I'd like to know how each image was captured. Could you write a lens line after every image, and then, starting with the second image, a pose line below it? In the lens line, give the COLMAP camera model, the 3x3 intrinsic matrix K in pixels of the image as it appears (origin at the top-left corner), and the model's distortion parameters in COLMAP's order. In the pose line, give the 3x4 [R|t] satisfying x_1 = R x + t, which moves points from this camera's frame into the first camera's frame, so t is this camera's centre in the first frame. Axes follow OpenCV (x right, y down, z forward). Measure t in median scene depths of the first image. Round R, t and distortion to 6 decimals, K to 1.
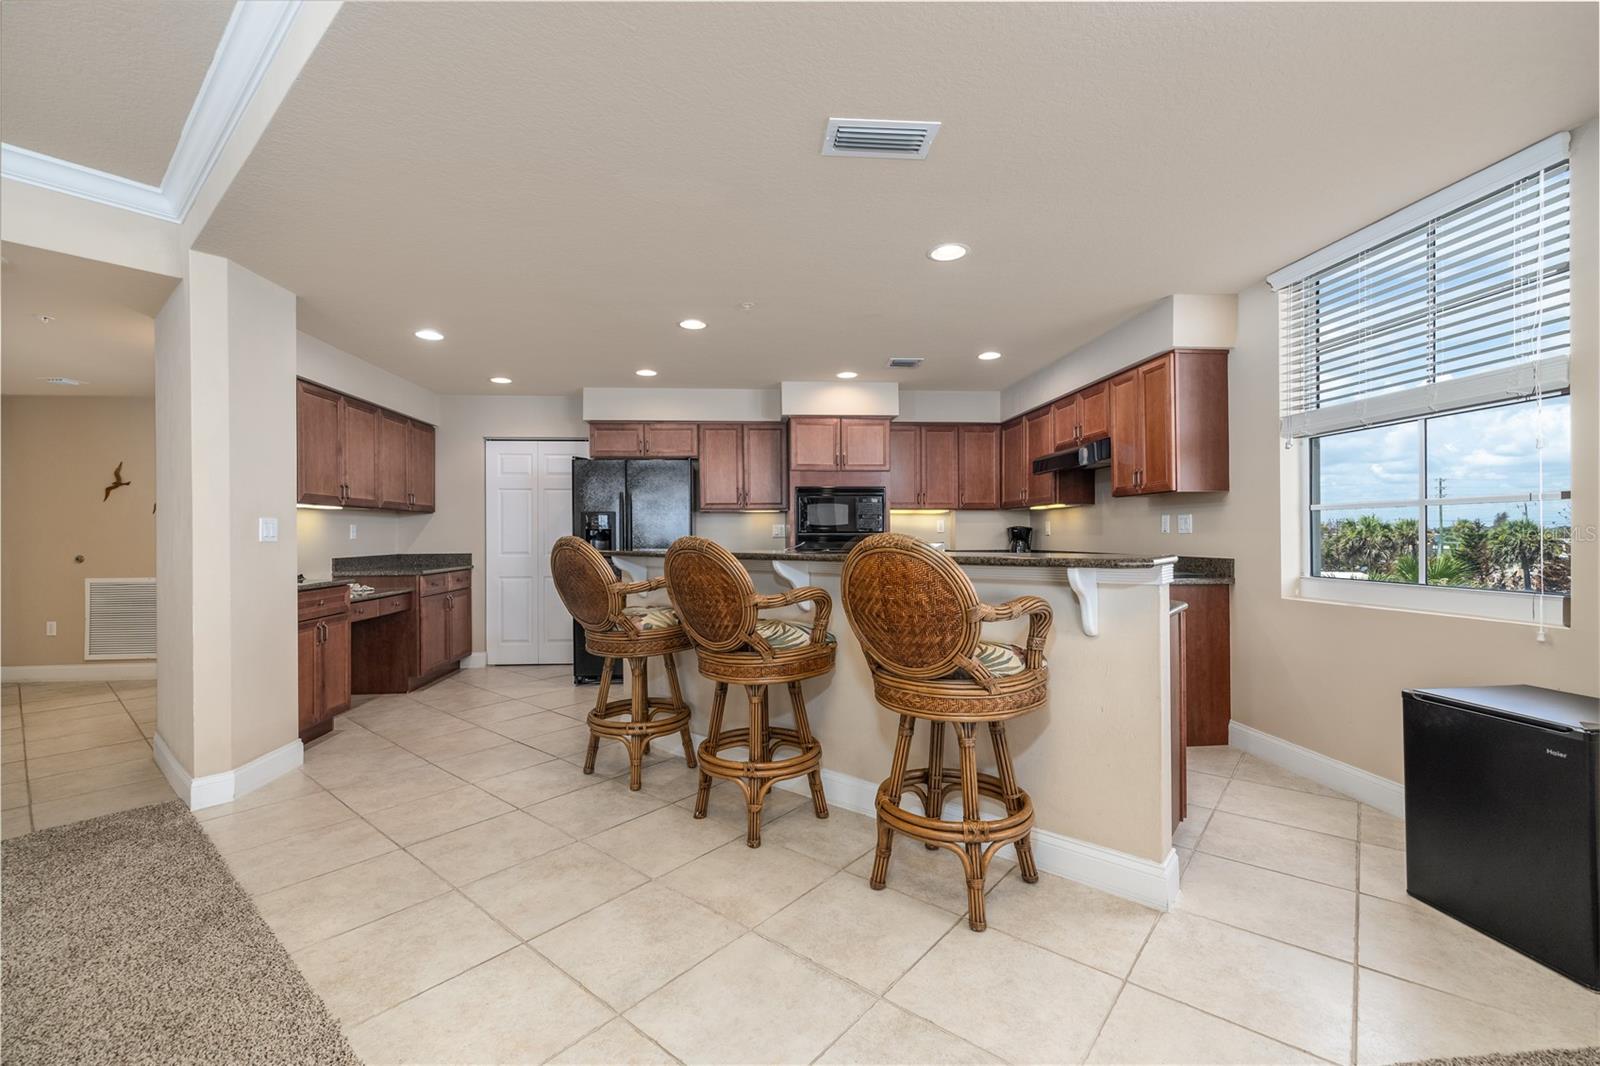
lens RADIAL K [[689.4, 0, 788.6], [0, 689.4, 530.8], [0, 0, 1]] dist [-0.019413, 0.009475]
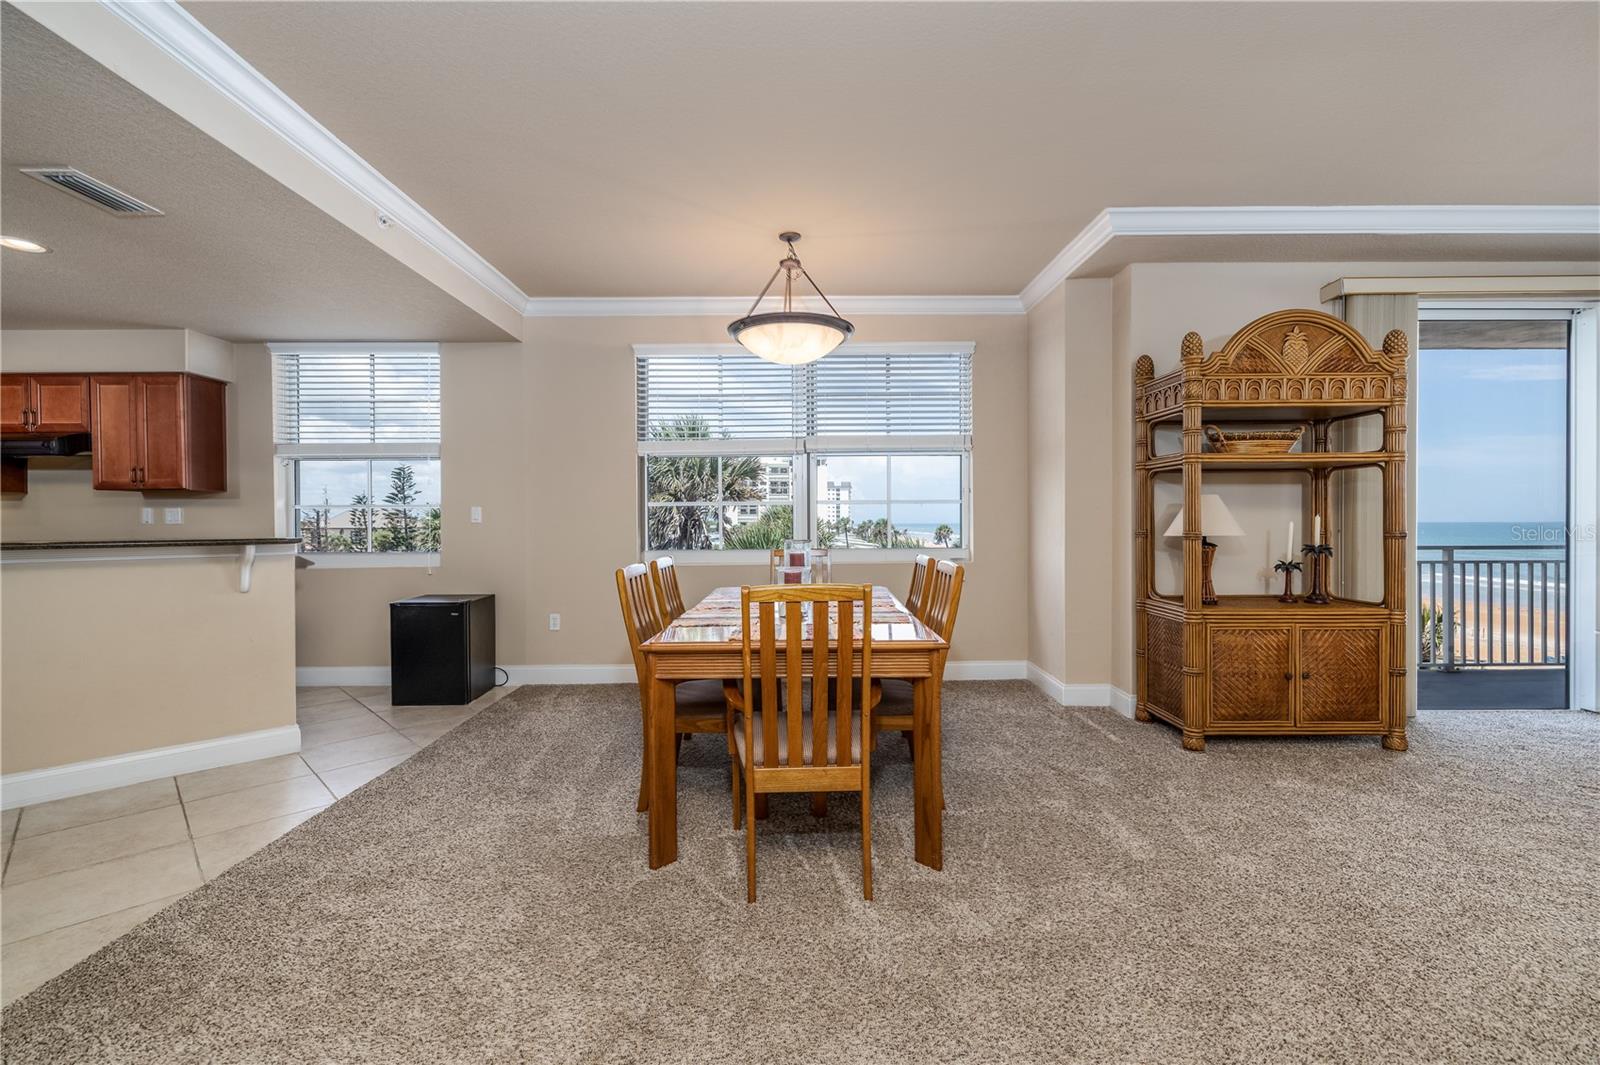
lens RADIAL K [[689.4, 0, 791.7], [0, 689.4, 532.3], [0, 0, 1]] dist [-0.019413, 0.009475]
pose [[0.080089, -0.007915, 0.996756, -0.399766], [-0.003869, 0.999958, 0.008251, 0.003683], [-0.996780, -0.004517, 0.080055, -0.127072]]
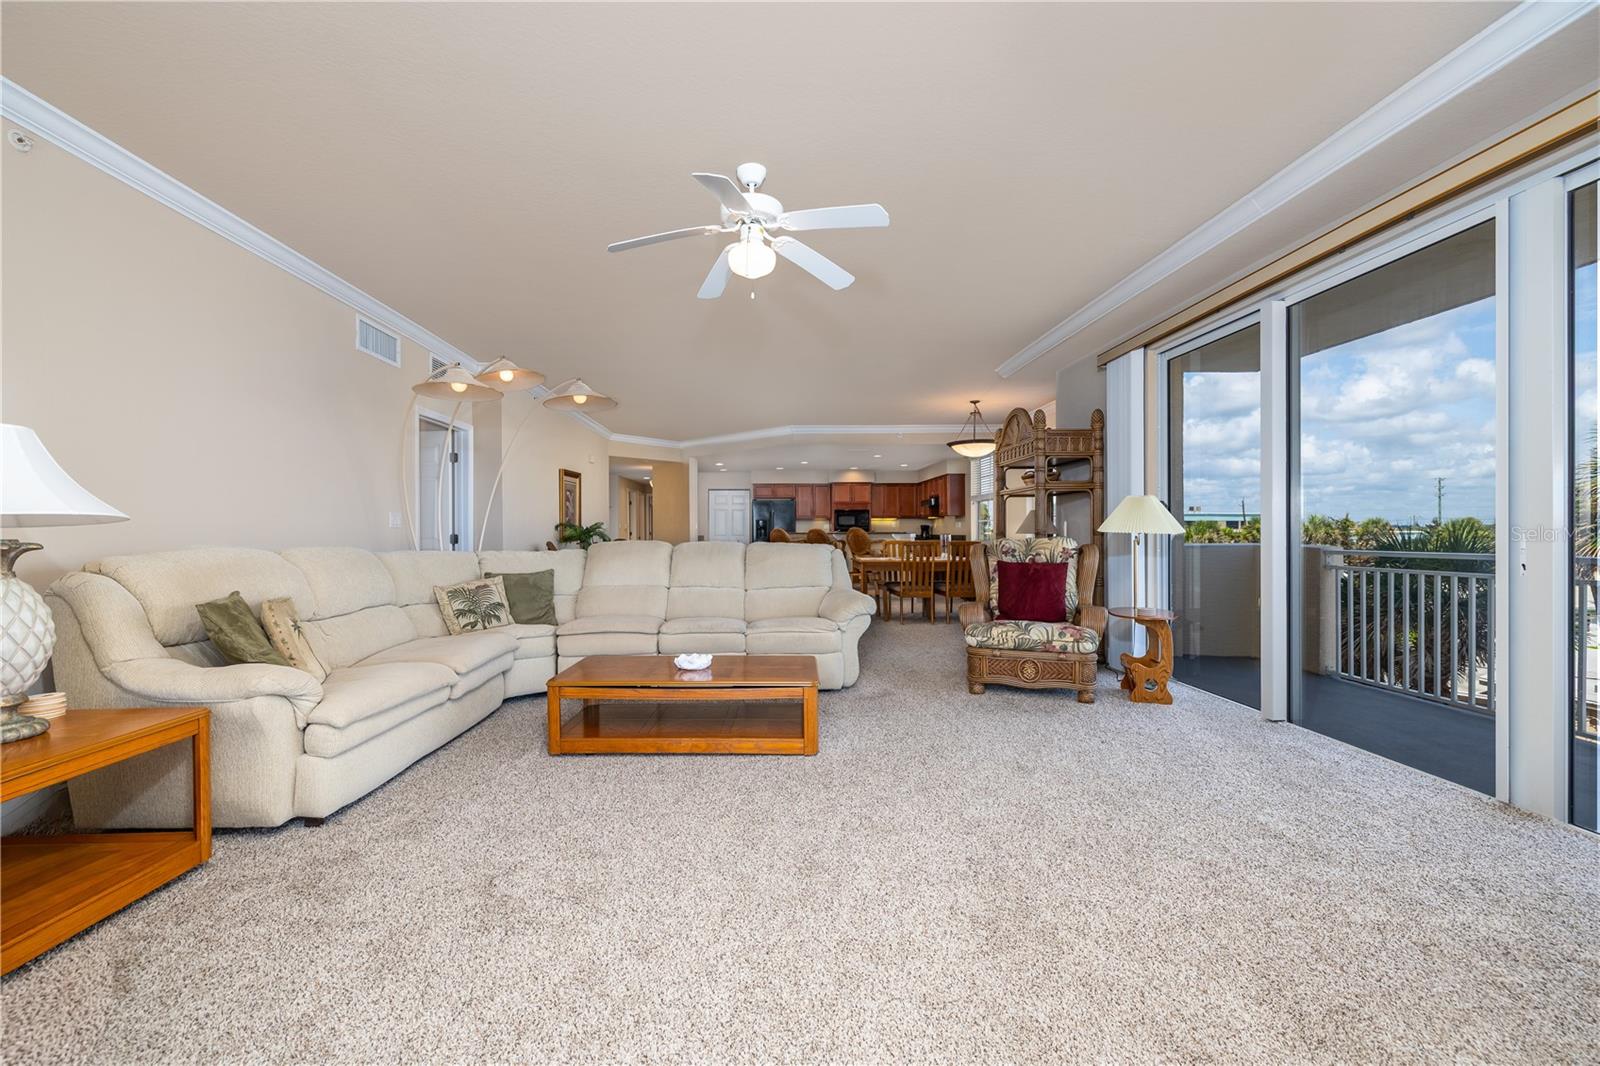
lens RADIAL K [[689.4, 0, 794.2], [0, 689.4, 530.4], [0, 0, 1]] dist [-0.019413, 0.009475]
pose [[0.999534, 0.003519, -0.030316, -0.067316], [-0.003335, 0.999976, 0.006112, -0.001021], [0.030337, -0.006008, 0.999522, -1.711412]]
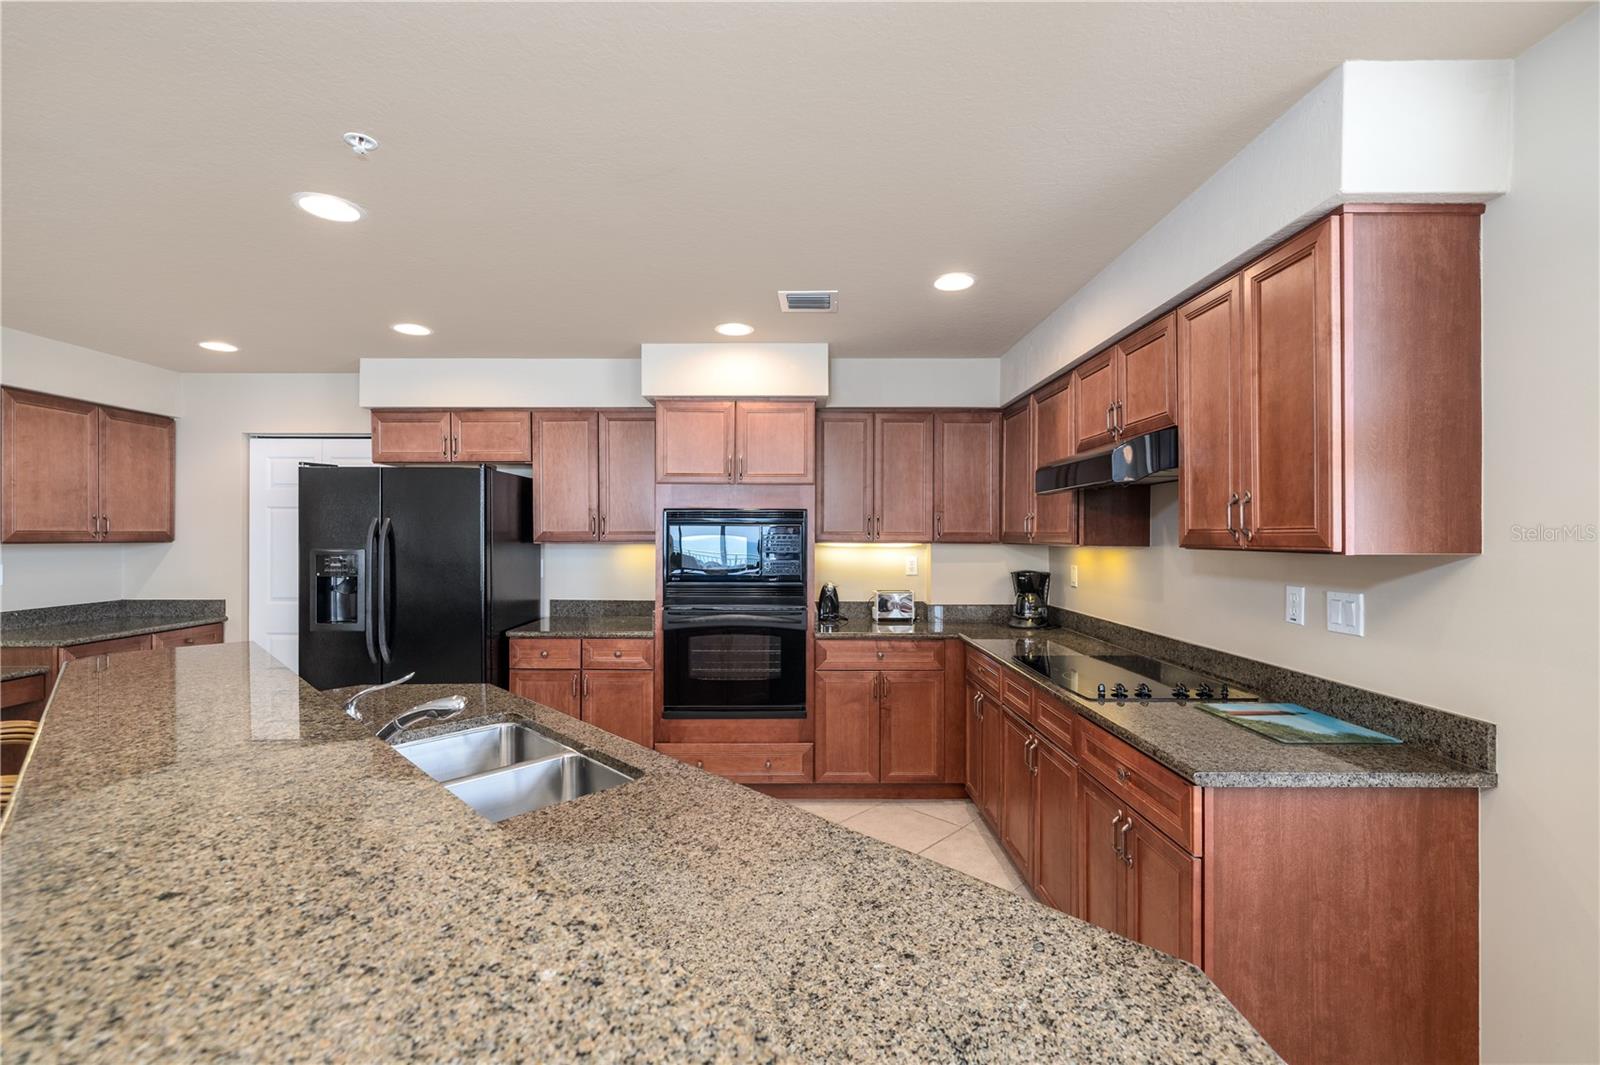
lens RADIAL K [[689.4, 0, 793.3], [0, 689.4, 533.0], [0, 0, 1]] dist [-0.019413, 0.009475]
pose [[0.997122, 0.007334, -0.075463, 0.189599], [-0.006945, 0.999961, 0.005413, -0.049047], [0.075499, -0.004873, 0.997134, 0.400454]]
